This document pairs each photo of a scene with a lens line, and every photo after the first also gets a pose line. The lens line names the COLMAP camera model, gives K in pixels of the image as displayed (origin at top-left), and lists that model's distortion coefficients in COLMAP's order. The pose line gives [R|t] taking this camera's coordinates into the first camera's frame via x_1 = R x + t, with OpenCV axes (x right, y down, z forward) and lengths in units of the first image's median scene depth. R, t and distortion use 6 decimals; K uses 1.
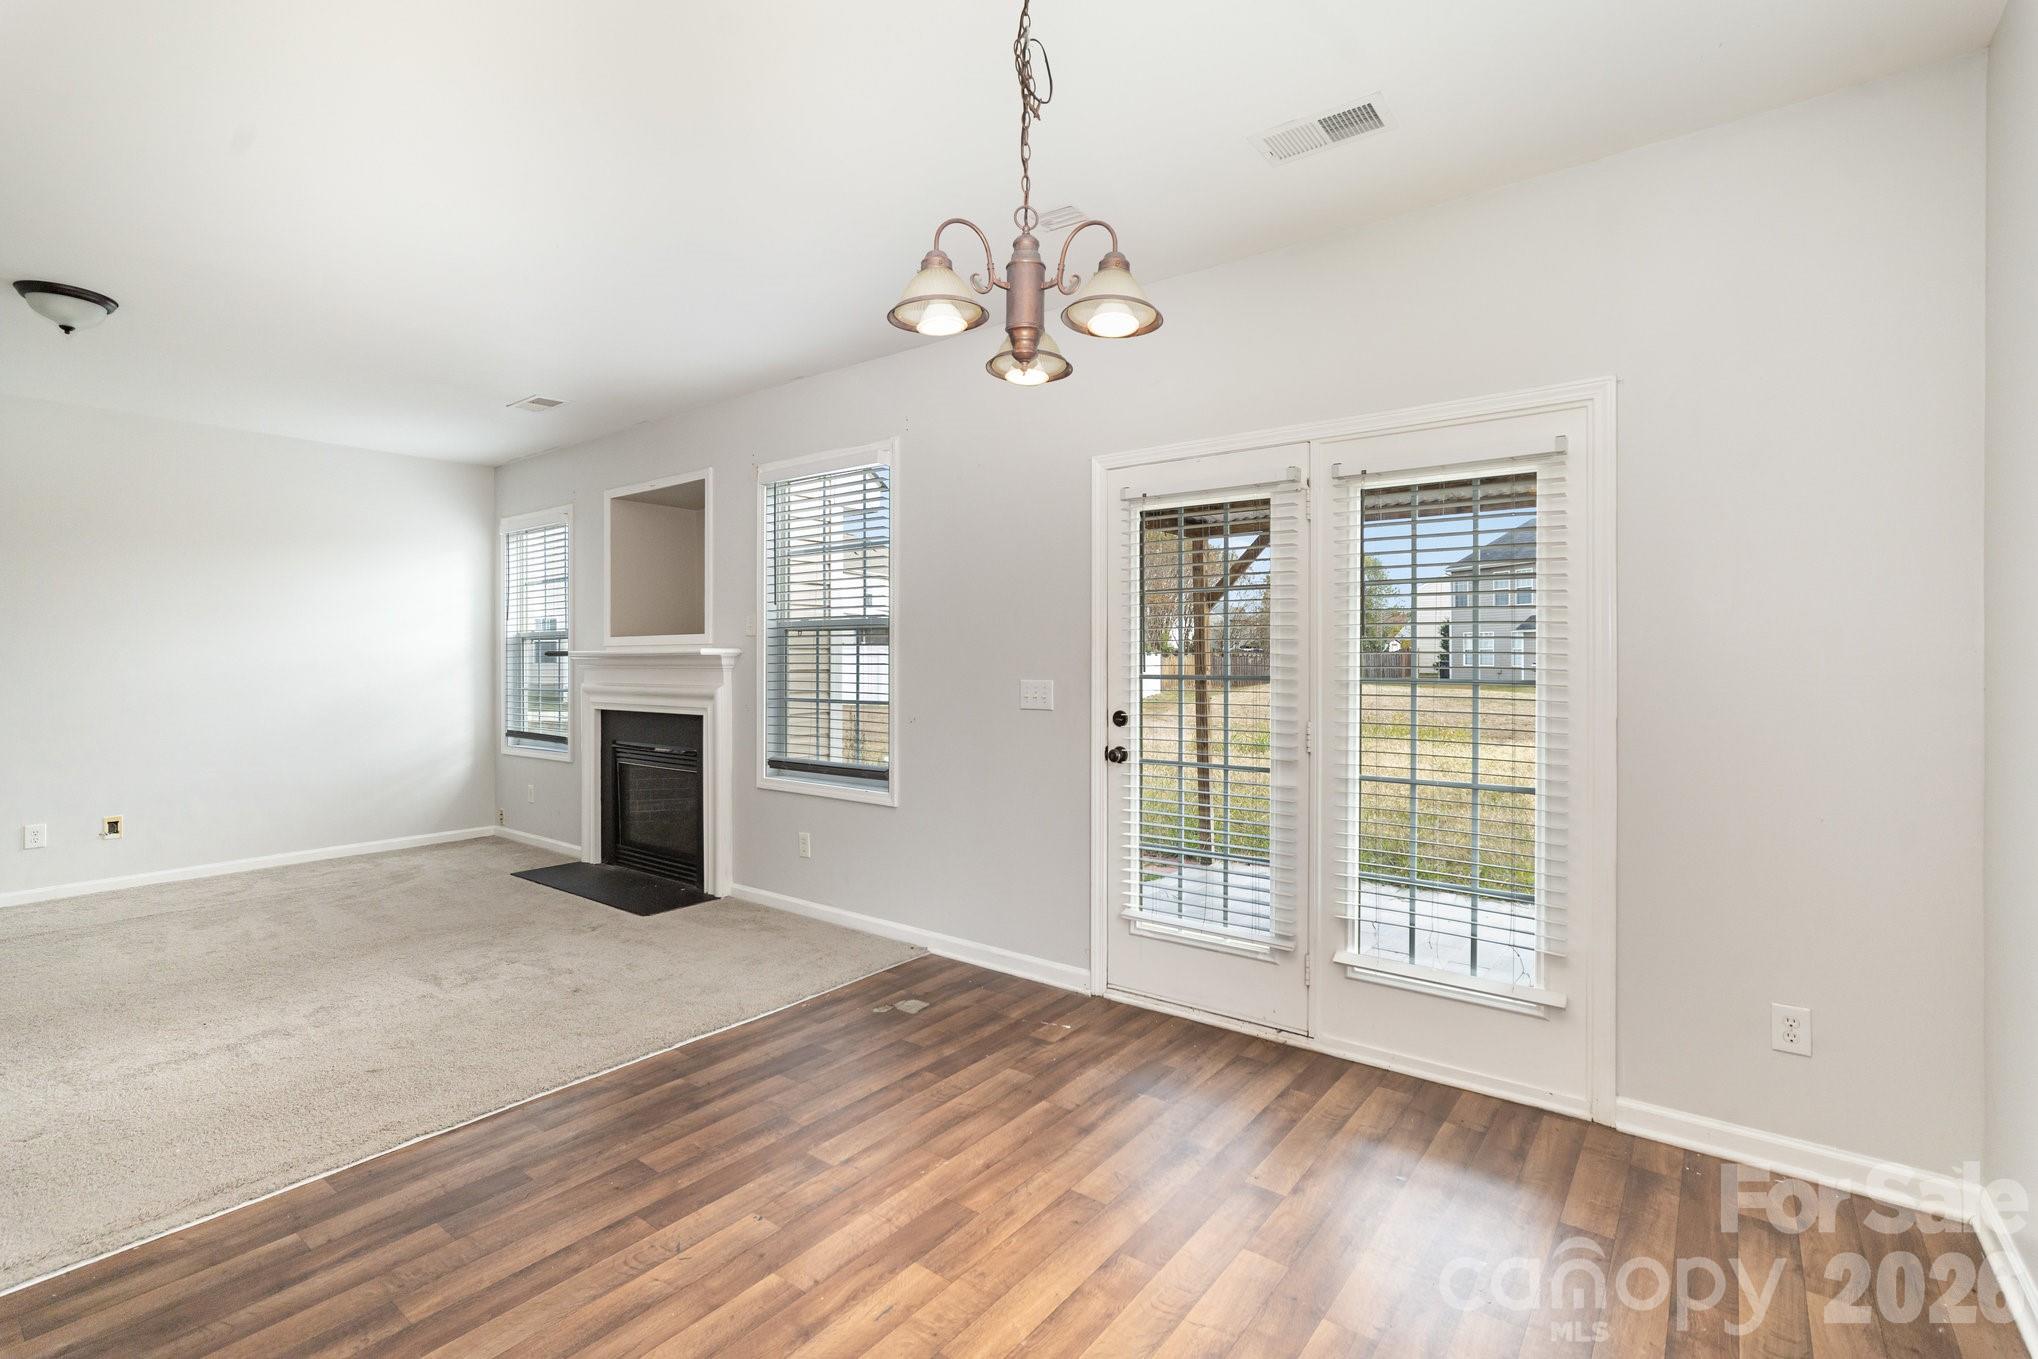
lens RADIAL K [[926.5, 0, 1012.2], [0, 926.5, 668.3], [0, 0, 1]] dist [-0.002151, 0.001232]
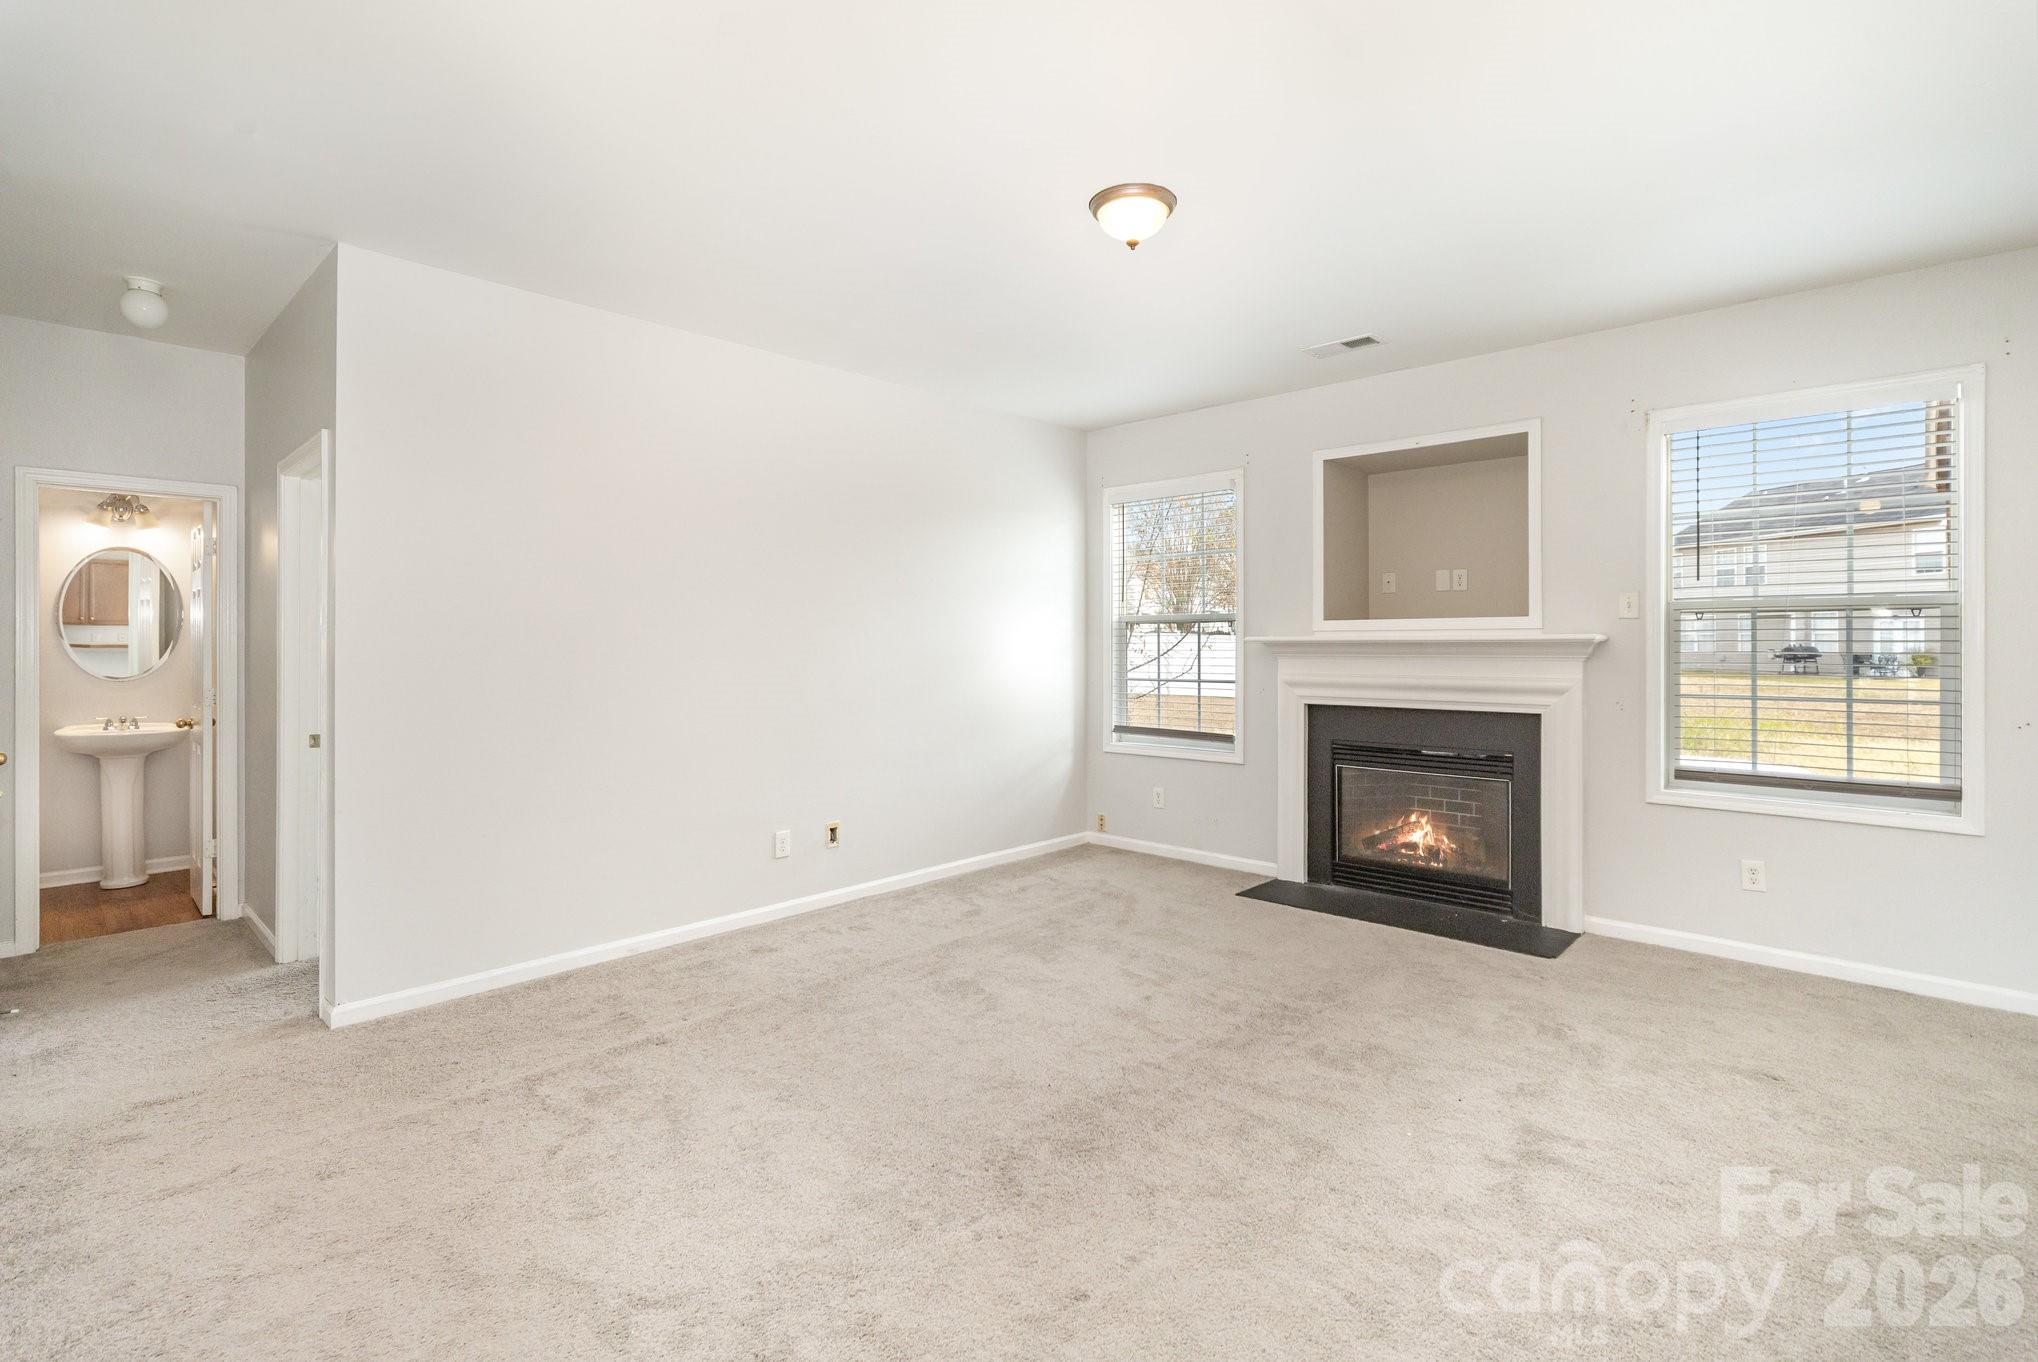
lens RADIAL K [[926.5, 0, 1050.7], [0, 926.5, 668.5], [0, 0, 1]] dist [-0.002151, 0.001232]
pose [[0.996963, 0.005646, -0.077677, -0.694678], [-0.004594, 0.999895, 0.013715, 0.000181], [0.077747, -0.013317, 0.996884, 0.131701]]
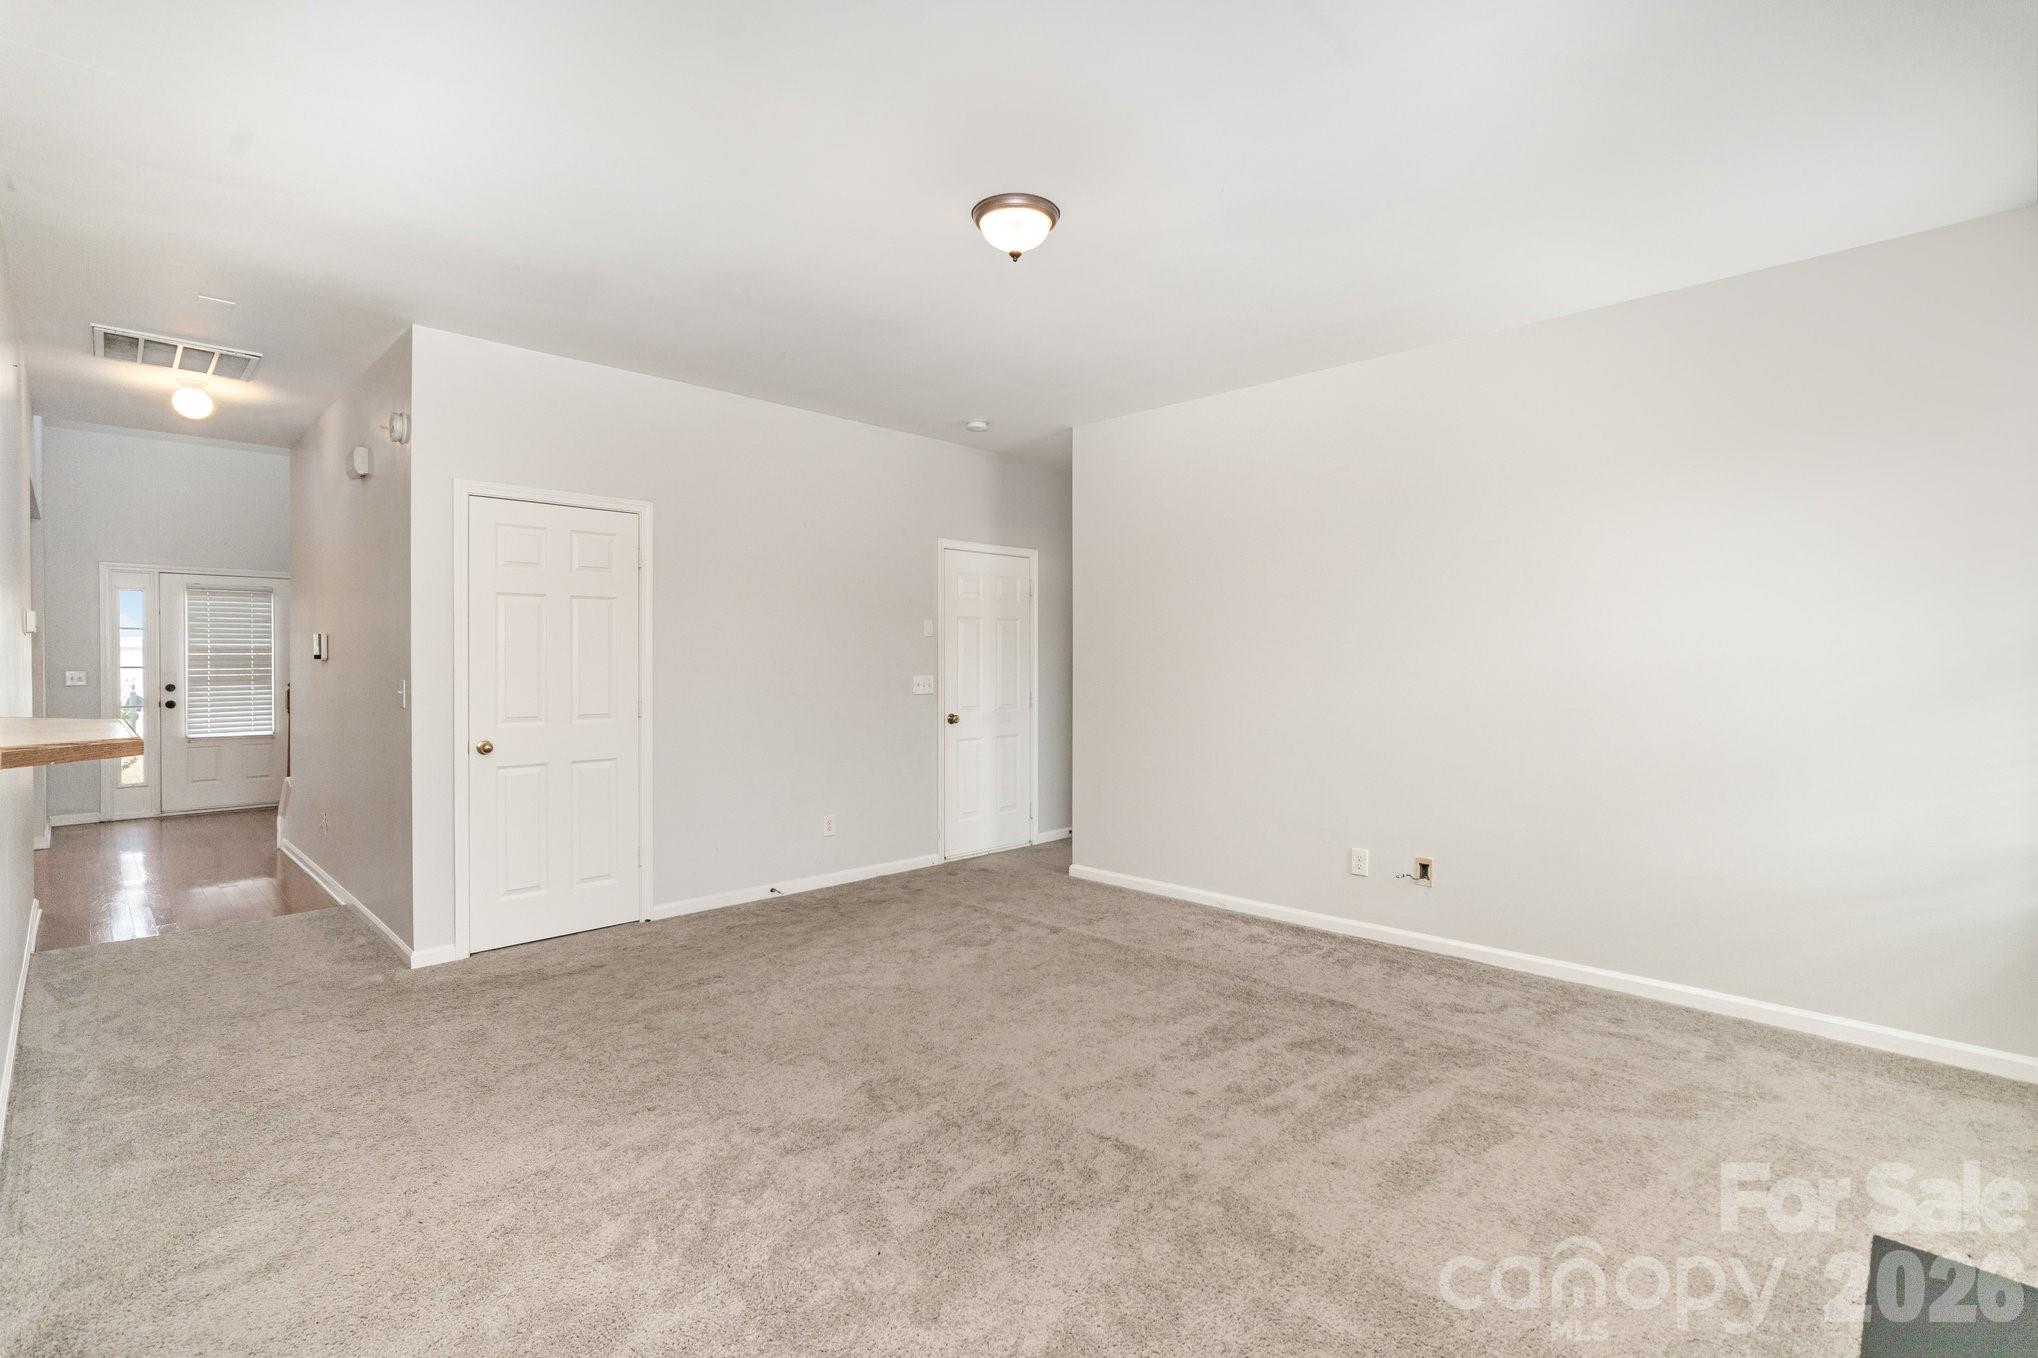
lens RADIAL K [[926.5, 0, 1015.8], [0, 926.5, 671.1], [0, 0, 1]] dist [-0.002151, 0.001232]
pose [[-0.109011, 0.008680, -0.994003, -0.142896], [-0.012622, 0.999869, 0.010116, -0.003531], [0.993960, 0.013649, -0.108888, 0.735405]]
